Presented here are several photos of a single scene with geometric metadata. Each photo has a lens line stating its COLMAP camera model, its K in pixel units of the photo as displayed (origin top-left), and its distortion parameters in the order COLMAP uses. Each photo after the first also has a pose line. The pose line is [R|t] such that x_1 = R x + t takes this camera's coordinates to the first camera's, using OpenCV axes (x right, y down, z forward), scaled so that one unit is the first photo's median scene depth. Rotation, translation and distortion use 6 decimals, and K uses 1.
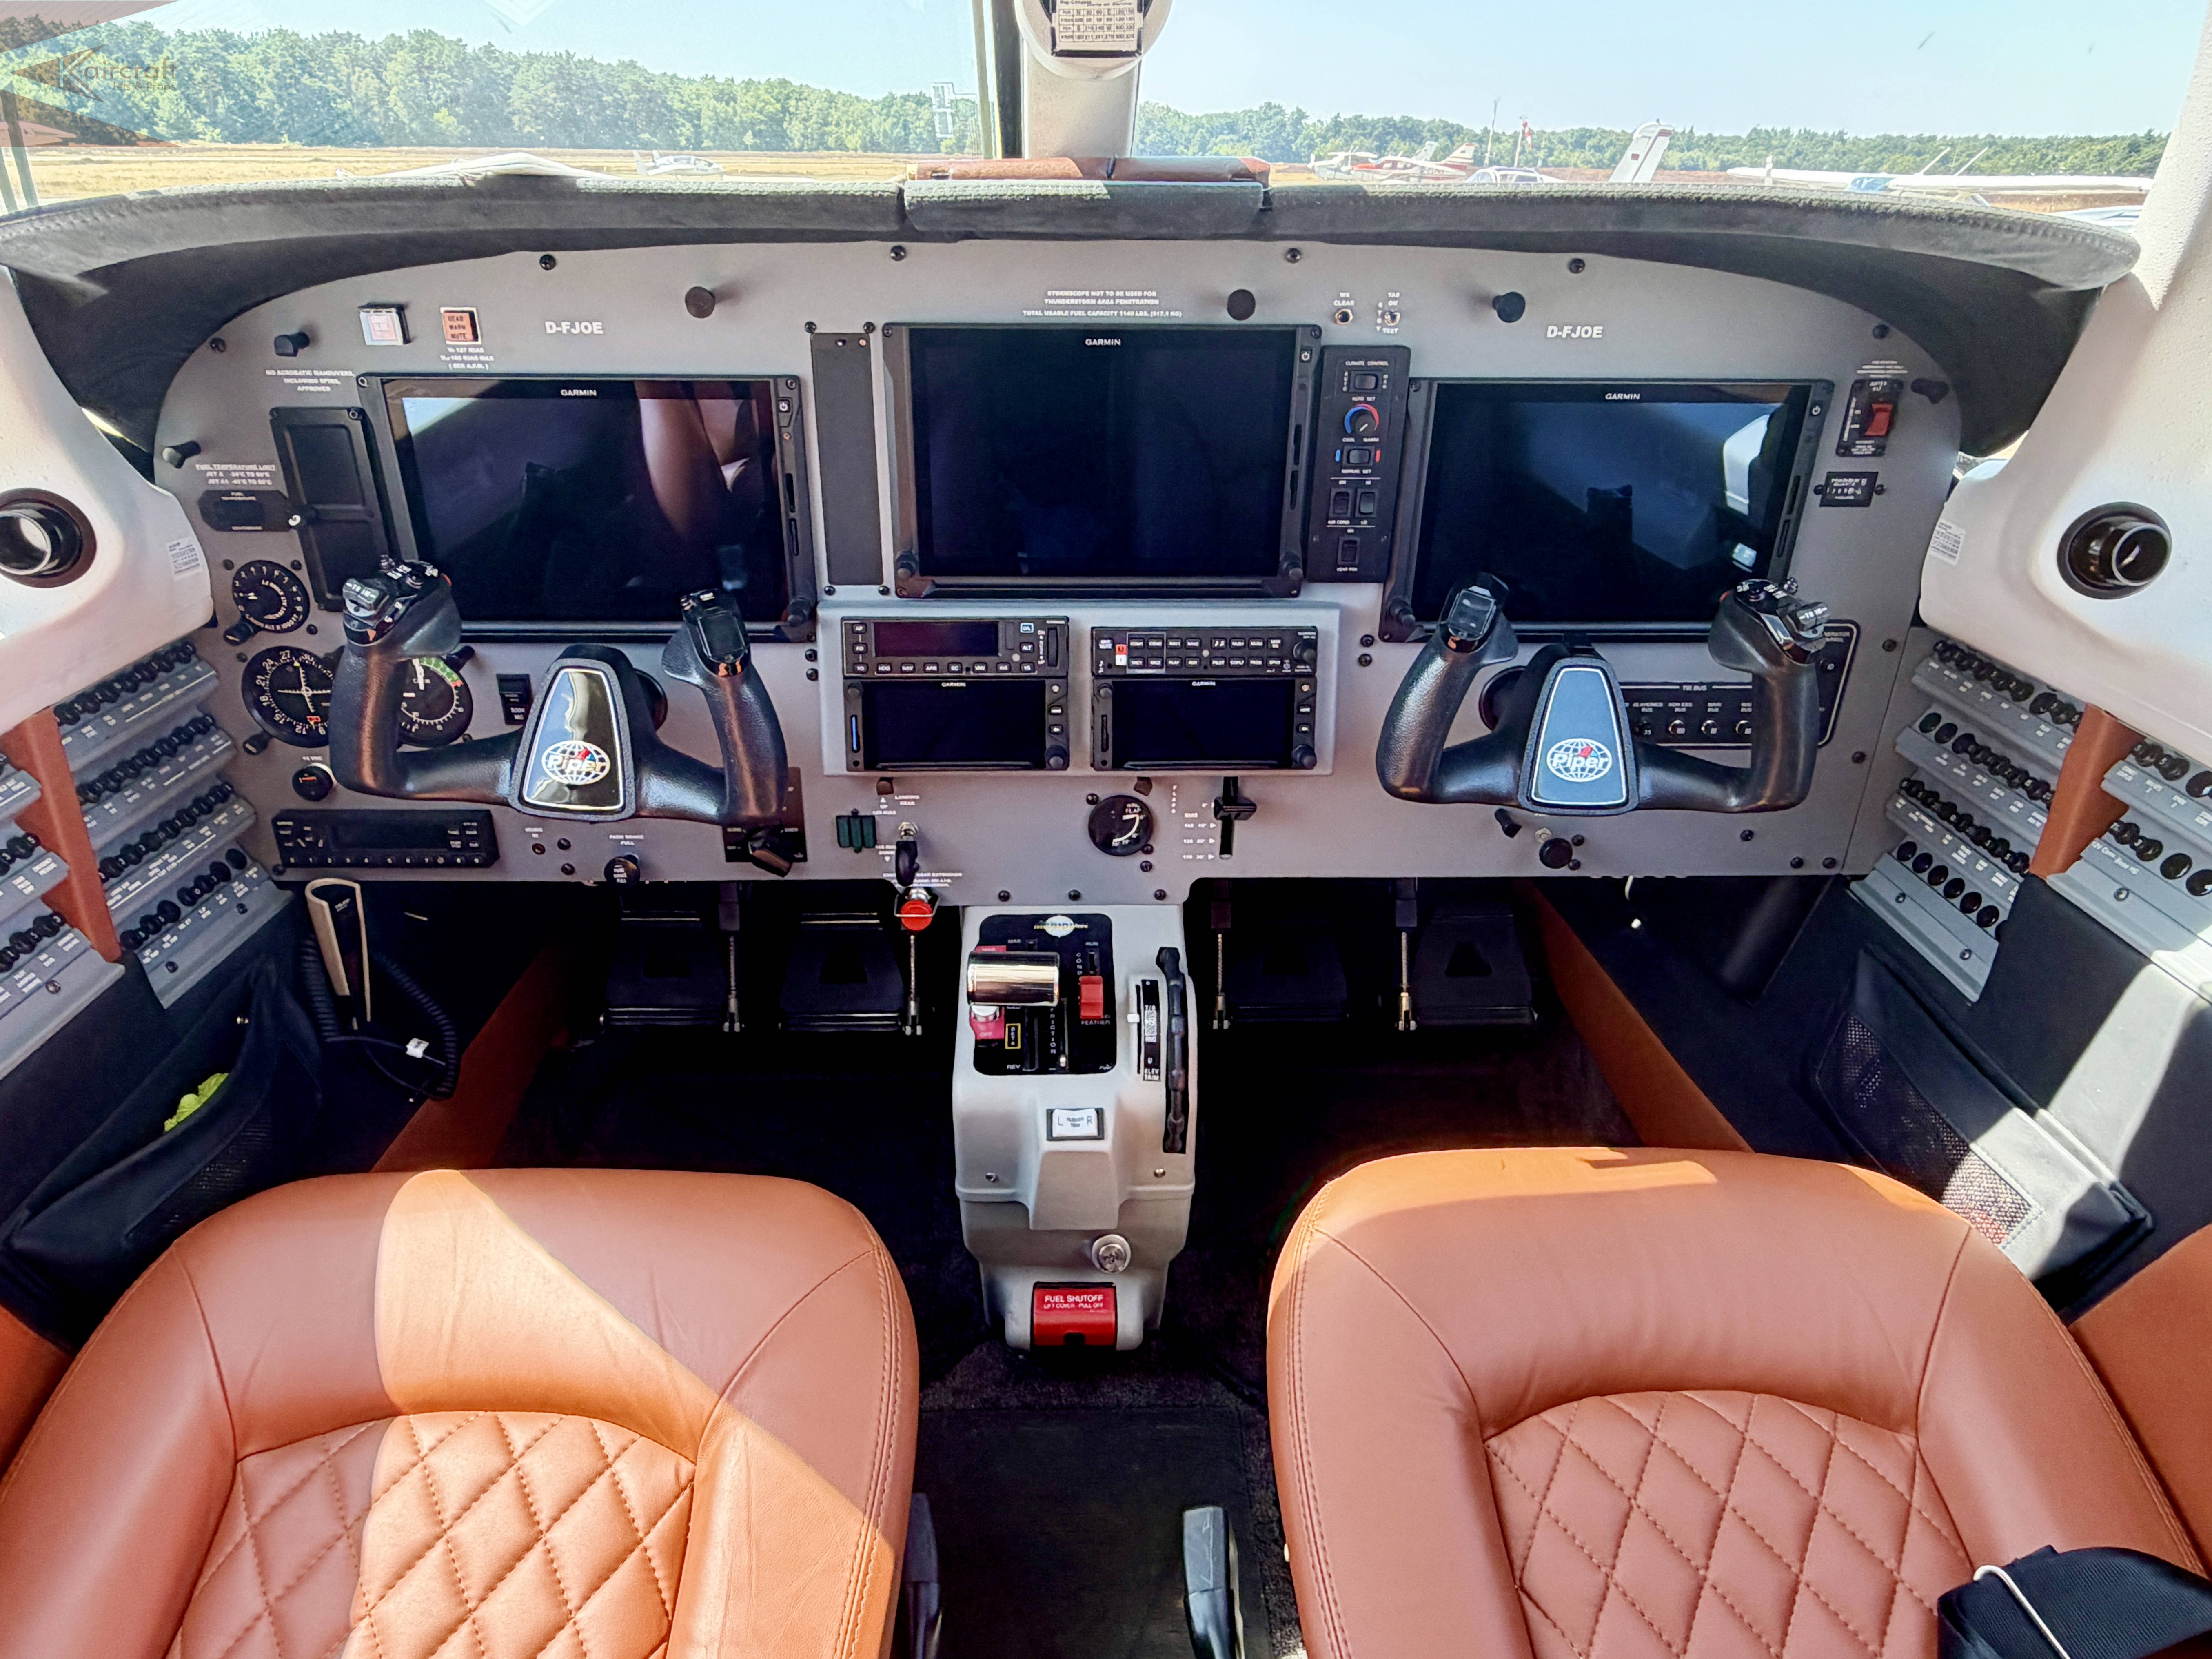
lens RADIAL K [[1389.0, 0, 1077.3], [0, 1389.0, 837.8], [0, 0, 1]] dist [0.000877, 0.001116]
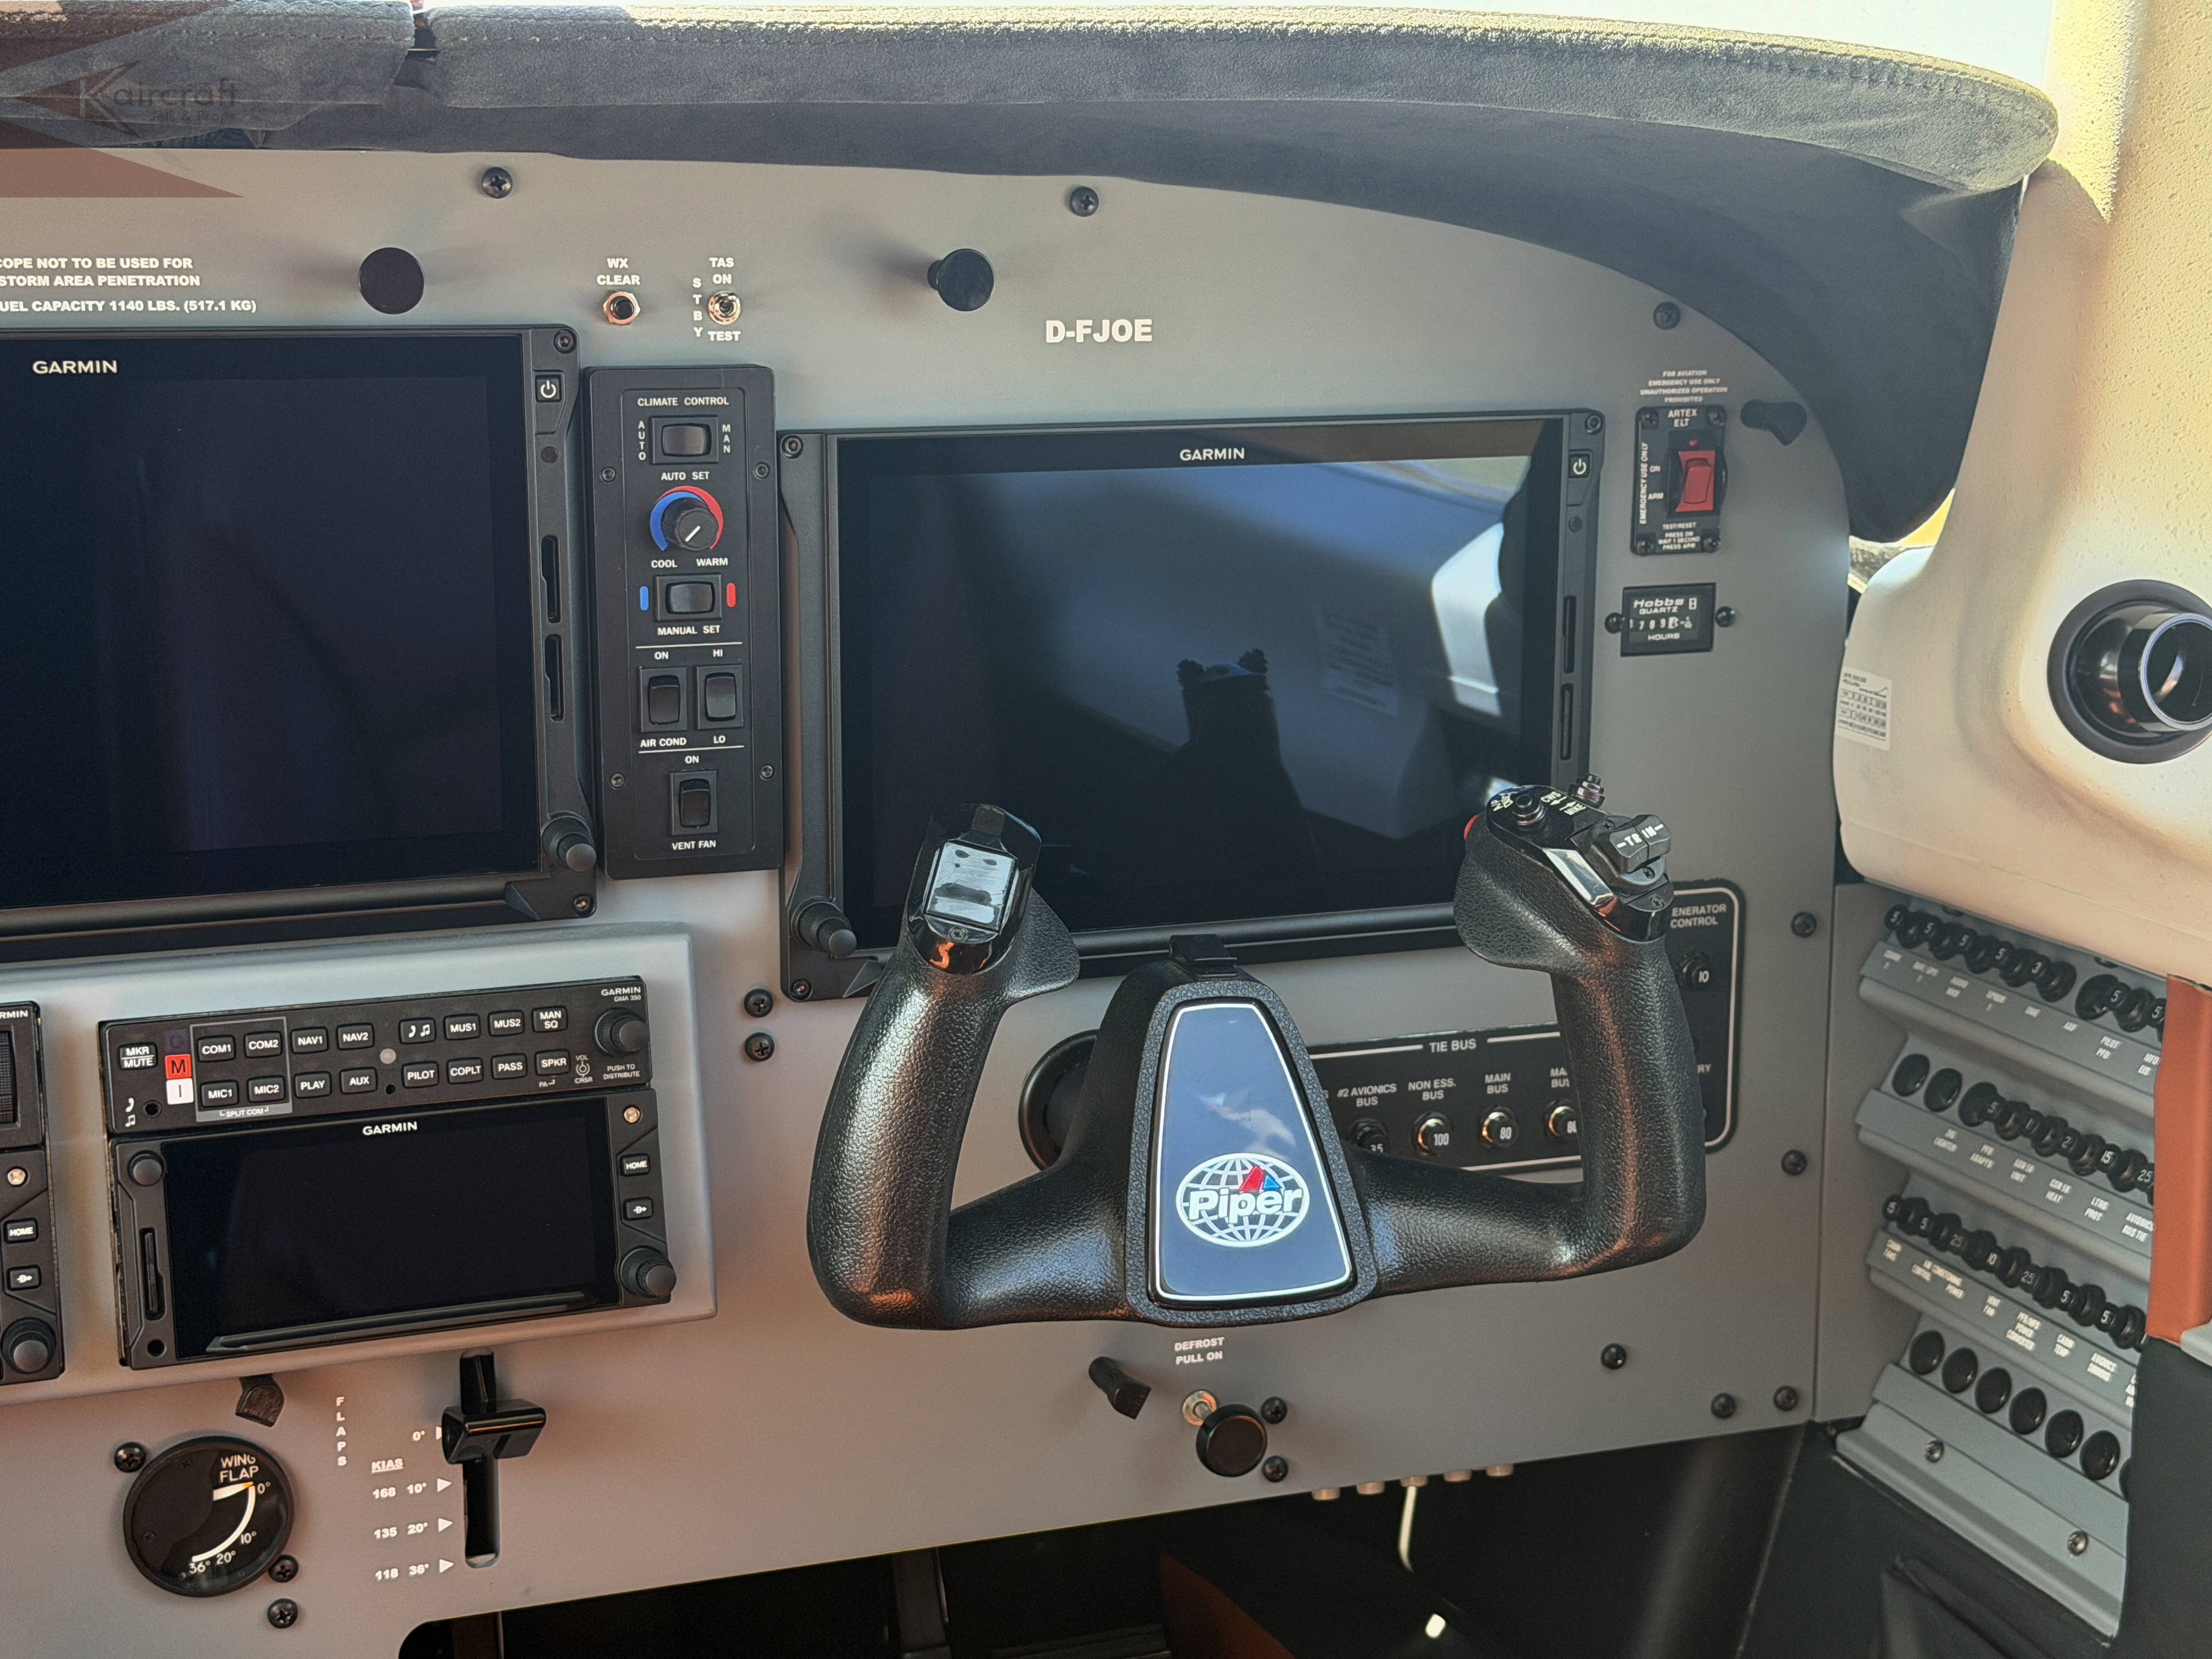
lens RADIAL K [[3328.5, 0, 1112.7], [0, 3328.5, 842.0], [0, 0, 1]] dist [0.133151, 0.000000]
pose [[0.948725, -0.069599, 0.308345, -0.009298], [0.144785, 0.962798, -0.228160, 0.071709], [-0.280994, 0.261105, 0.923508, -0.030631]]
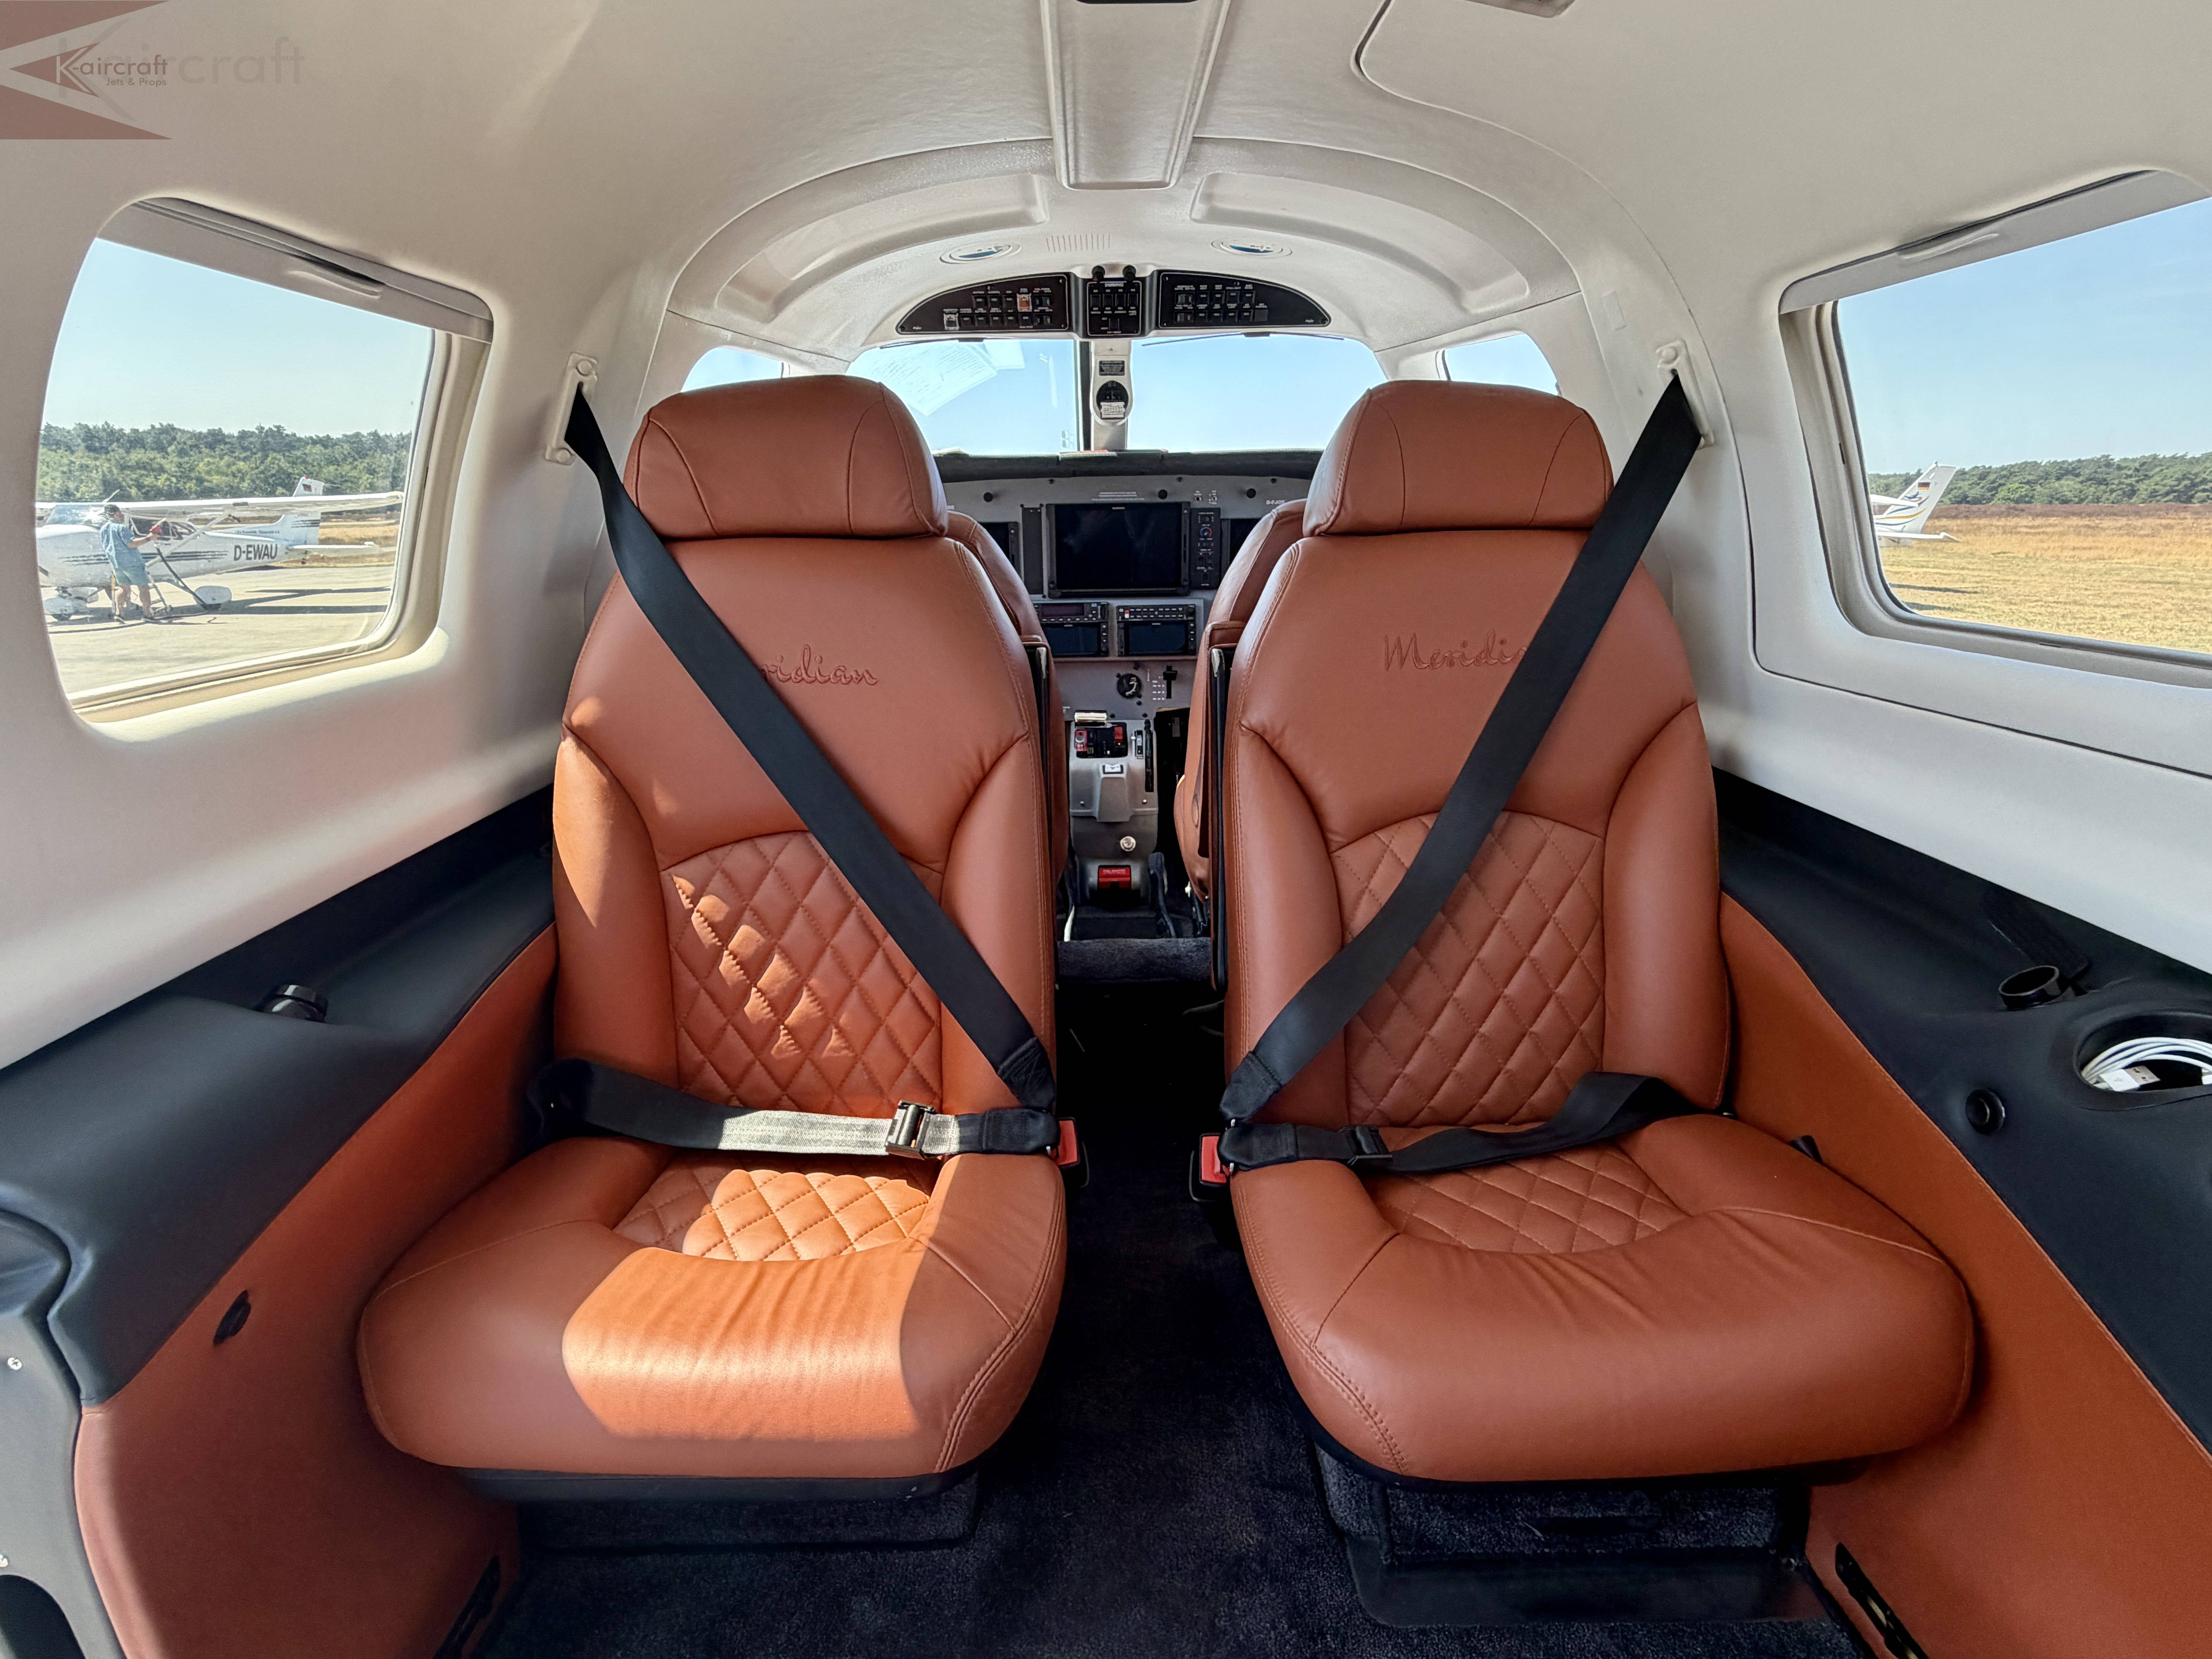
lens RADIAL K [[1161.9, 0, 1099.0], [0, 1161.9, 840.4], [0, 0, 1]] dist [0.032979, 0.000215]
pose [[0.999632, -0.015667, -0.022156, 0.019773], [0.011392, 0.983348, -0.181375, 0.772696], [0.024629, 0.181056, 0.983164, -1.297269]]
